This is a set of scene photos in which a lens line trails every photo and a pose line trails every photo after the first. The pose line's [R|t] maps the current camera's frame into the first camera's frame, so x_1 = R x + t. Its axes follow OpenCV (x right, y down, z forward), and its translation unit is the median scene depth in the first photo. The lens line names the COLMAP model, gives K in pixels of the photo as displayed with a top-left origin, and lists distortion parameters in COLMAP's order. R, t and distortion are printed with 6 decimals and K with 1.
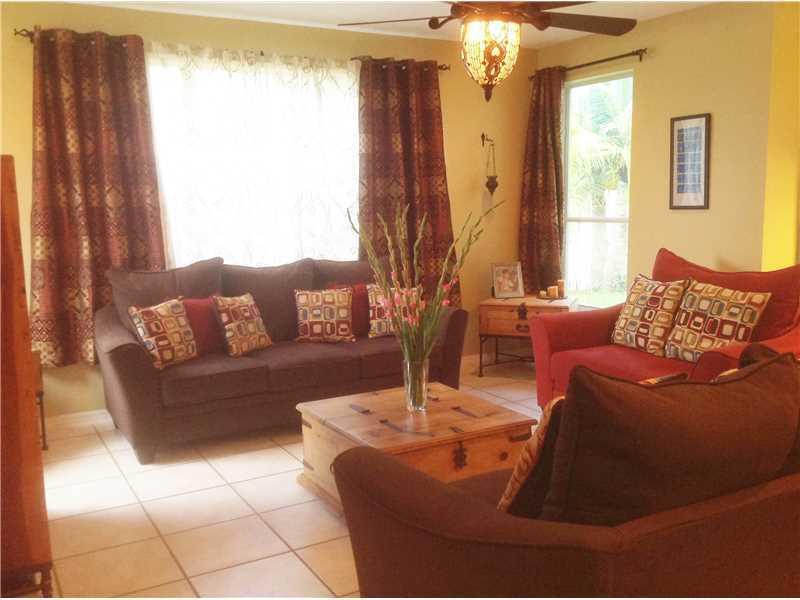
lens RADIAL K [[781.0, 0, 400.0], [0, 781.0, 300.0], [0, 0, 1]] dist [0.135197, -0.288545]
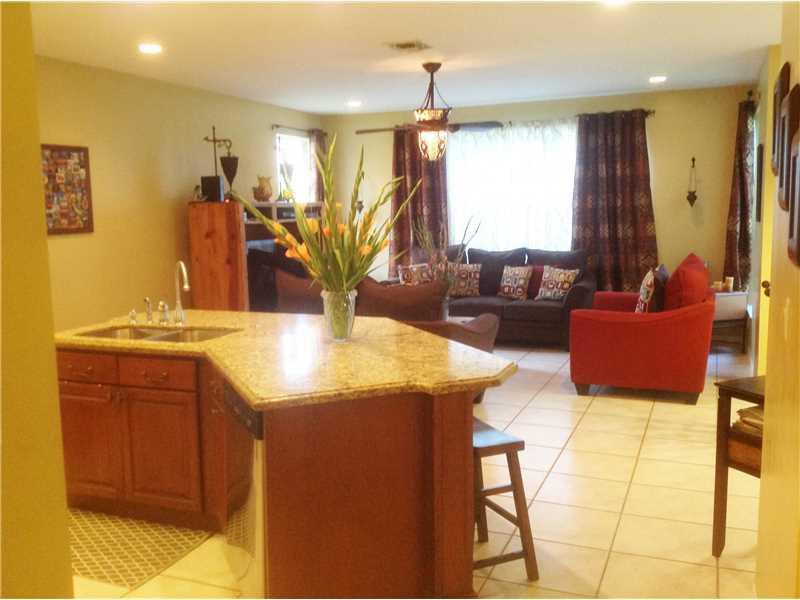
lens RADIAL K [[781.0, 0, 400.0], [0, 781.0, 300.0], [0, 0, 1]] dist [0.135197, -0.288545]
pose [[0.582939, 0.091320, -0.807368, 0.972876], [-0.105957, 0.993723, 0.035894, 0.020729], [0.805578, 0.064622, 0.588956, -0.119987]]
